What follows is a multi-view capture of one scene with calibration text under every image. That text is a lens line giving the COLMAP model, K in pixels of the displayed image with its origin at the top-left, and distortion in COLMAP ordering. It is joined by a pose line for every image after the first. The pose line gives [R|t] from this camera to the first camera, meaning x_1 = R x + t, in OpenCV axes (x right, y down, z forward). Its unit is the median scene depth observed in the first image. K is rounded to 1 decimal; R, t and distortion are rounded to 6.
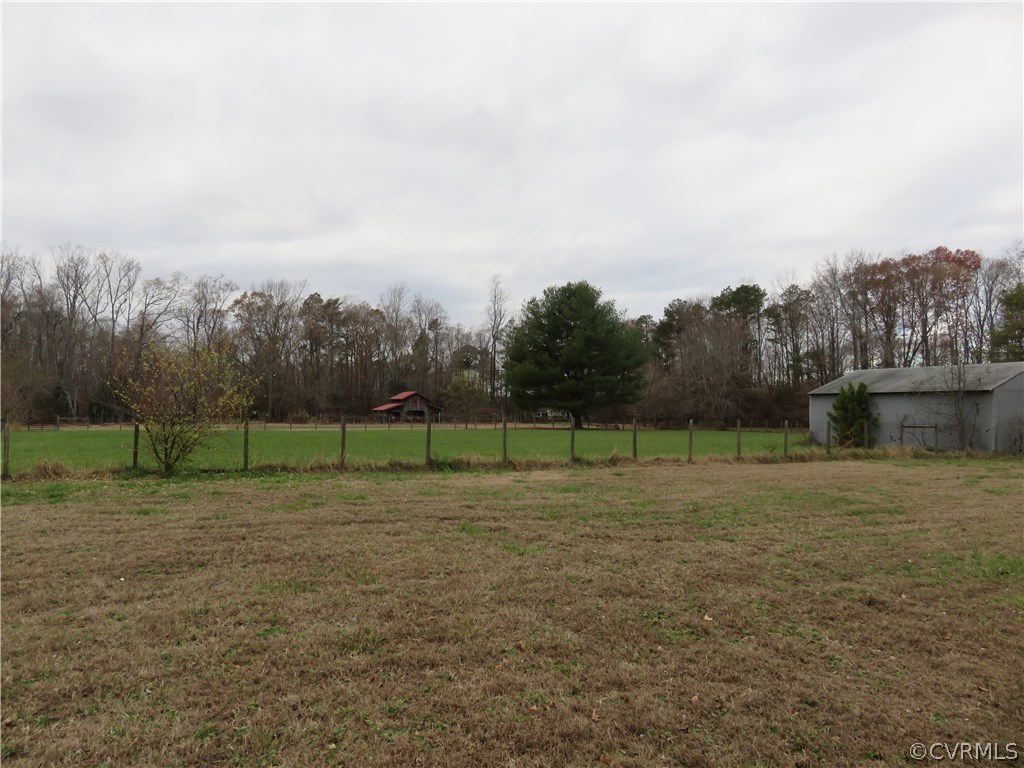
lens RADIAL K [[788.1, 0, 512.0], [0, 788.1, 384.0], [0, 0, 1]] dist [-0.001274, -0.000392]
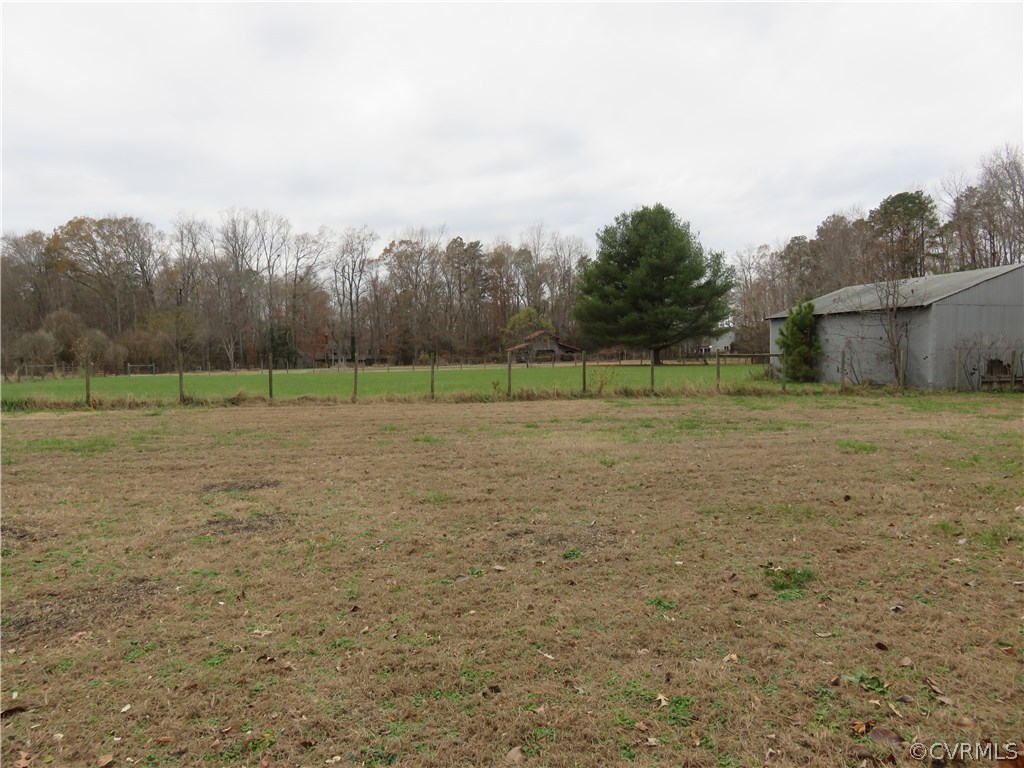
lens RADIAL K [[788.1, 0, 512.0], [0, 788.1, 384.0], [0, 0, 1]] dist [-0.001274, -0.000392]
pose [[0.949787, -0.011053, -0.312702, 0.208369], [0.034761, 0.996917, 0.070344, 0.007346], [0.310960, -0.077681, 0.947243, 0.066539]]
